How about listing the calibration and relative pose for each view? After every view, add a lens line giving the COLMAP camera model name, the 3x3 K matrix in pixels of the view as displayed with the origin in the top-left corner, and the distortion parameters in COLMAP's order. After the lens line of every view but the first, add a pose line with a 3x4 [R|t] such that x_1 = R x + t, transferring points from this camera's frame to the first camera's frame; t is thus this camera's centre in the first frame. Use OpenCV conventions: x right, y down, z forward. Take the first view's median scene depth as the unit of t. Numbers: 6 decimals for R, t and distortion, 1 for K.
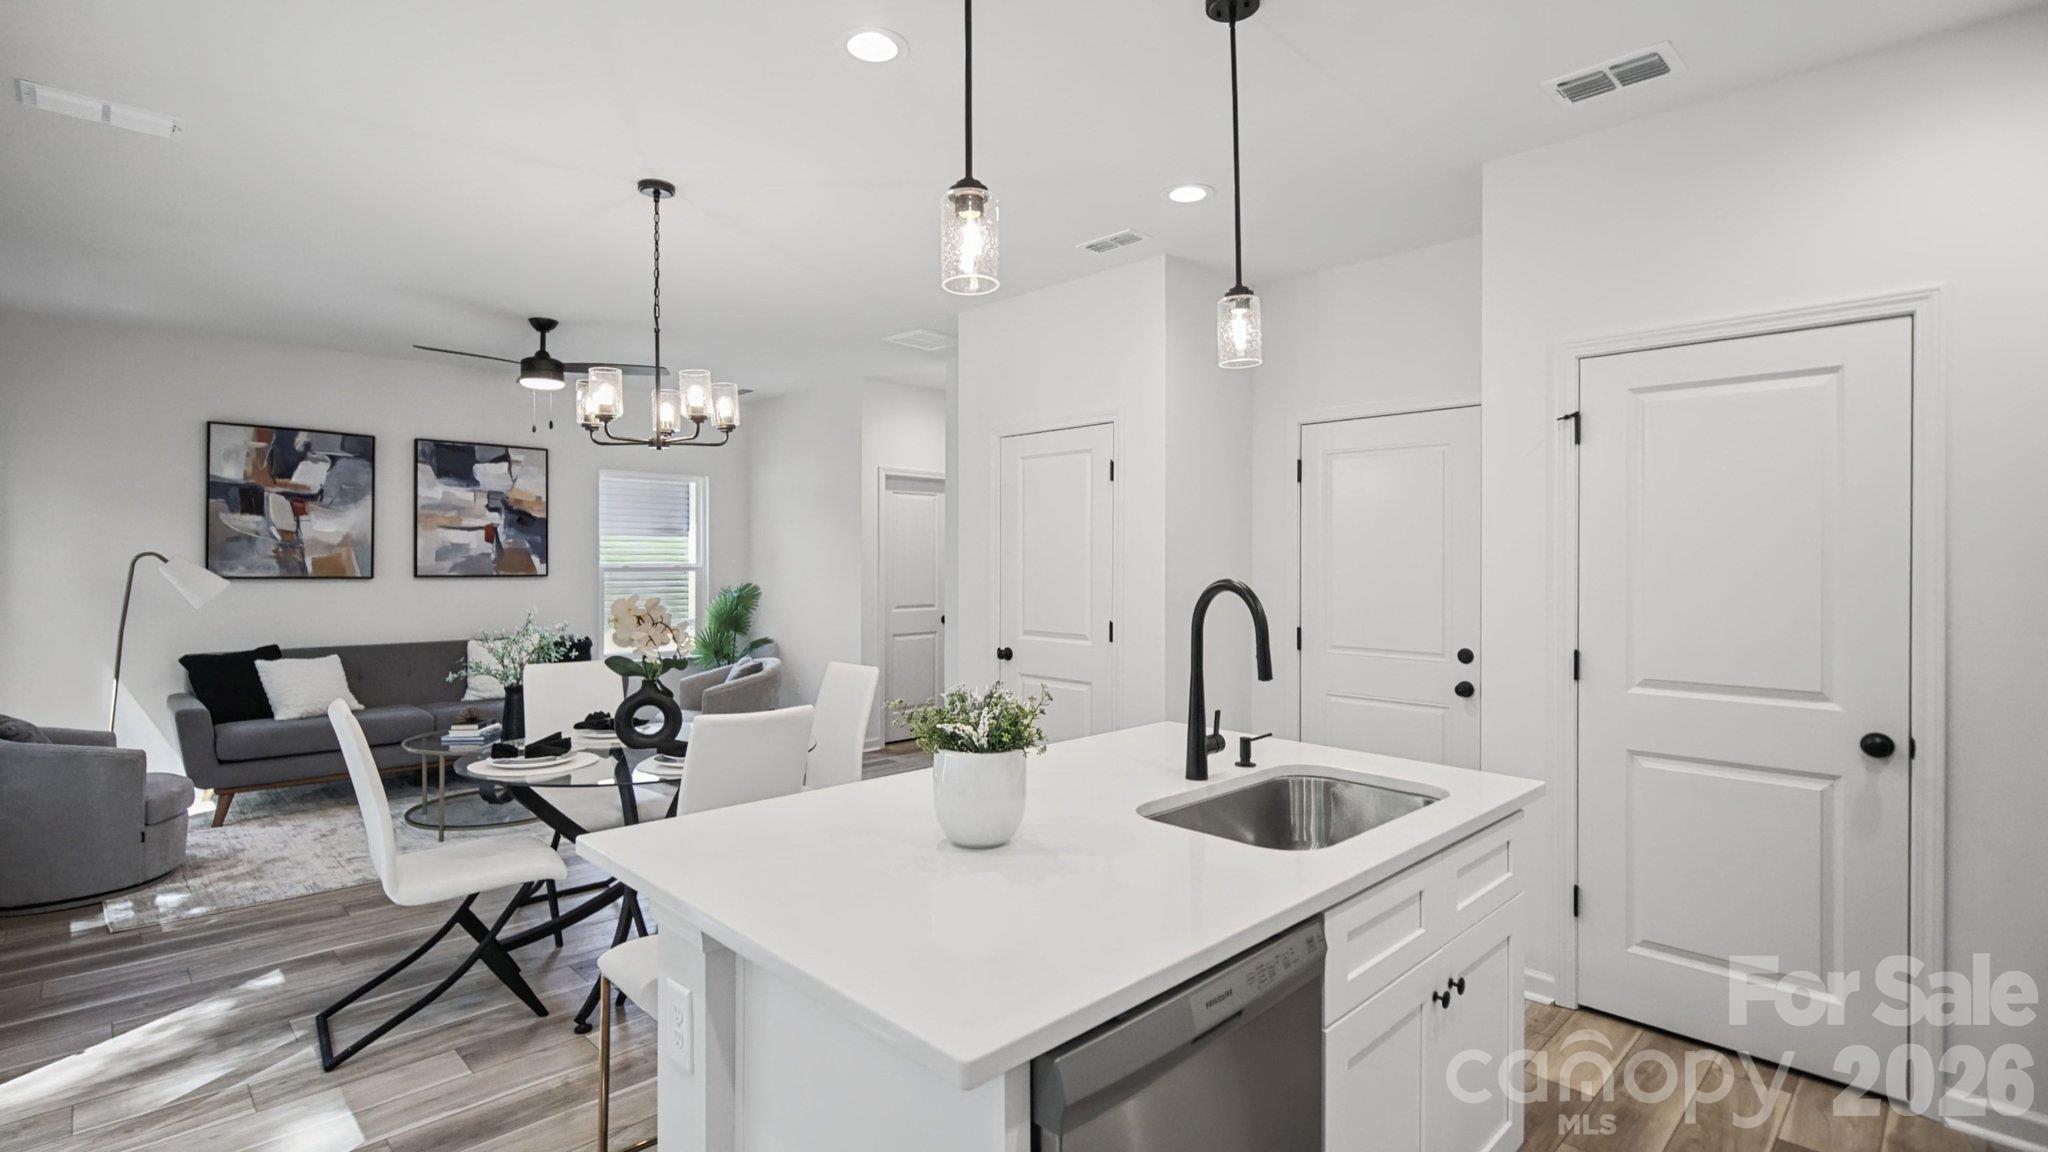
lens RADIAL K [[966.9, 0, 1023.0], [0, 966.9, 560.4], [0, 0, 1]] dist [-0.000039, -0.000170]
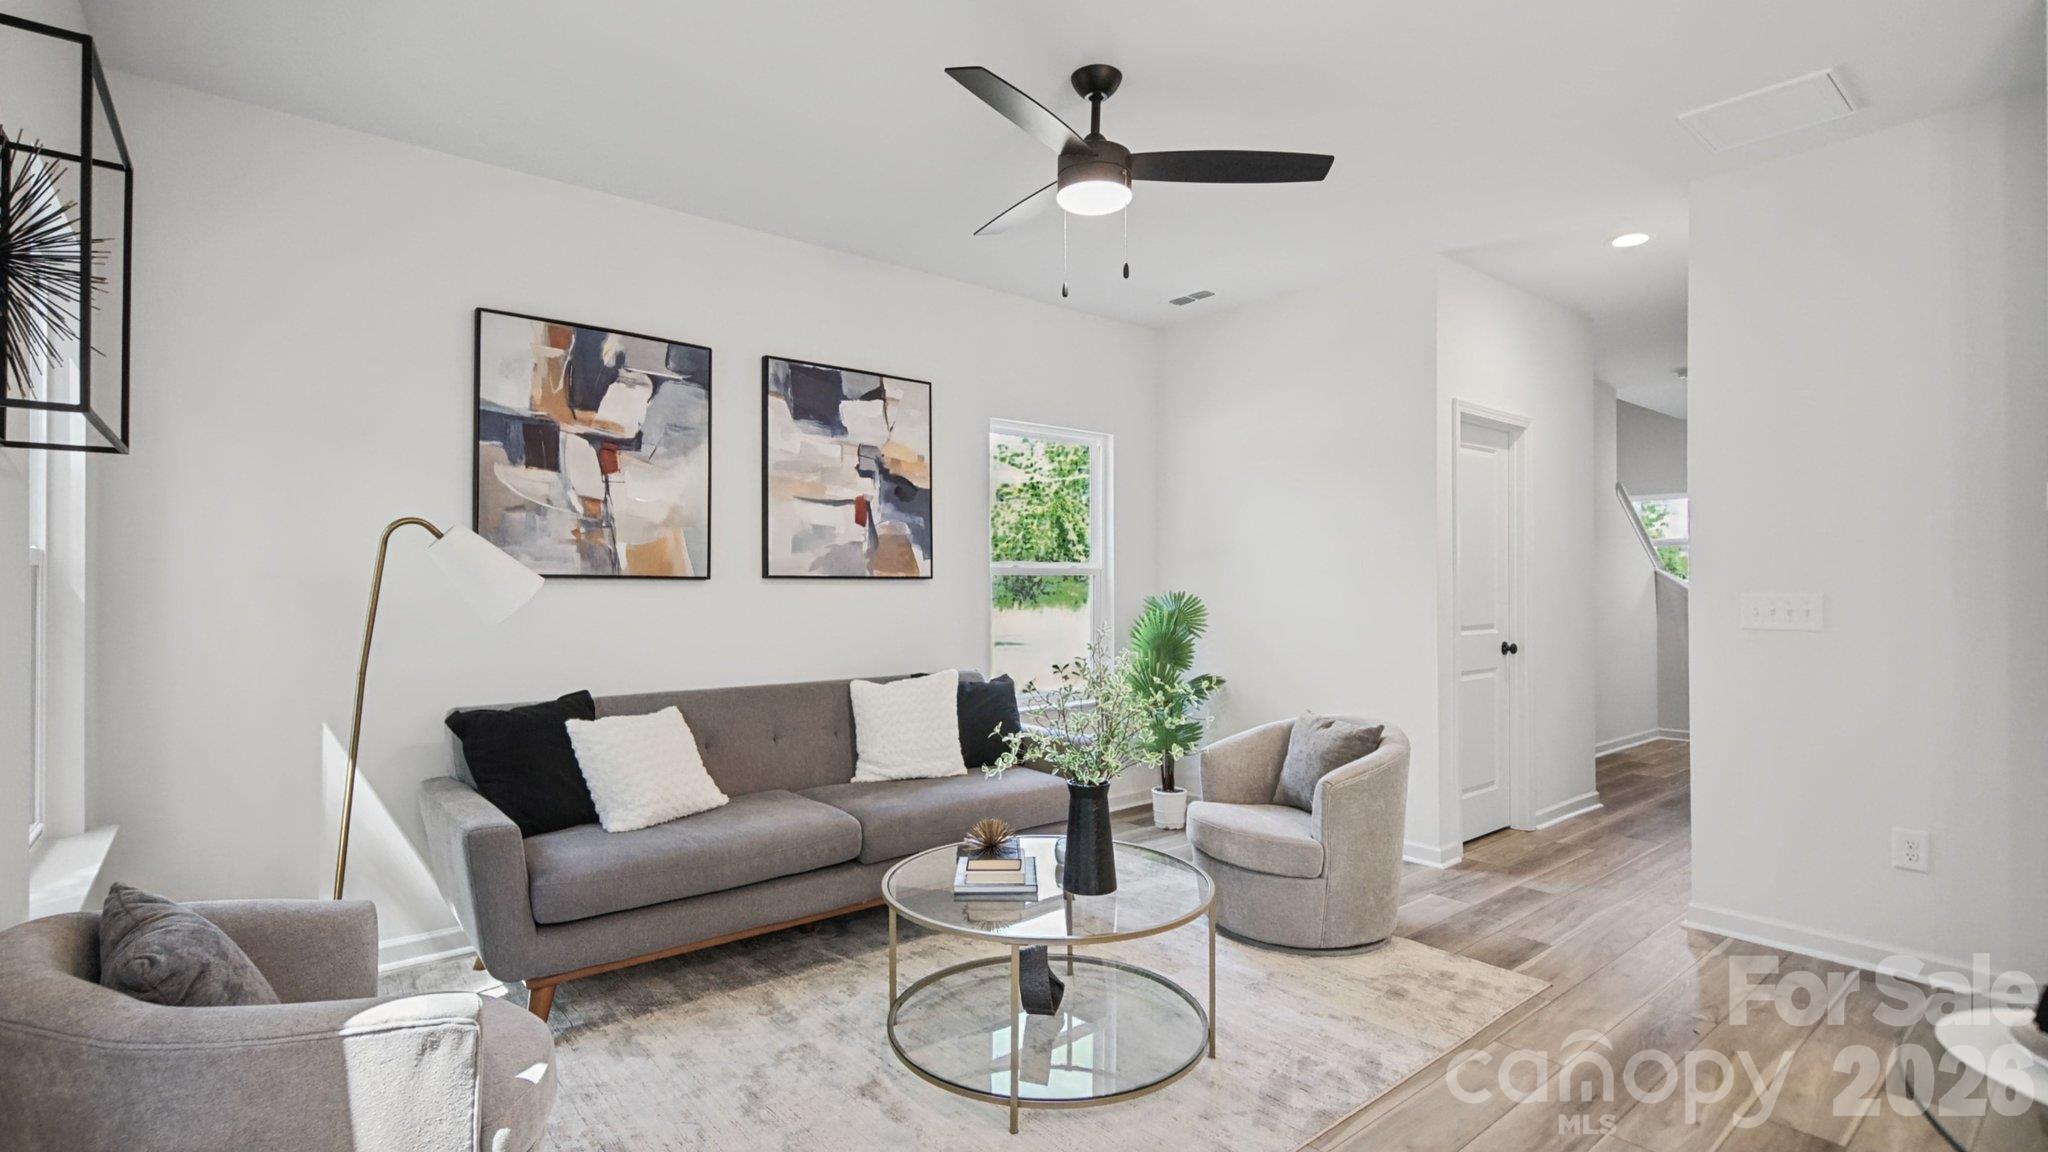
lens RADIAL K [[987.7, 0, 1024.0], [0, 987.7, 576.0], [0, 0, 1]] dist [0.000511, -0.000119]
pose [[0.995150, -0.003009, -0.098325, -0.427589], [0.002292, 0.999970, -0.007408, 0.022082], [0.098344, 0.007147, 0.995127, 0.411658]]
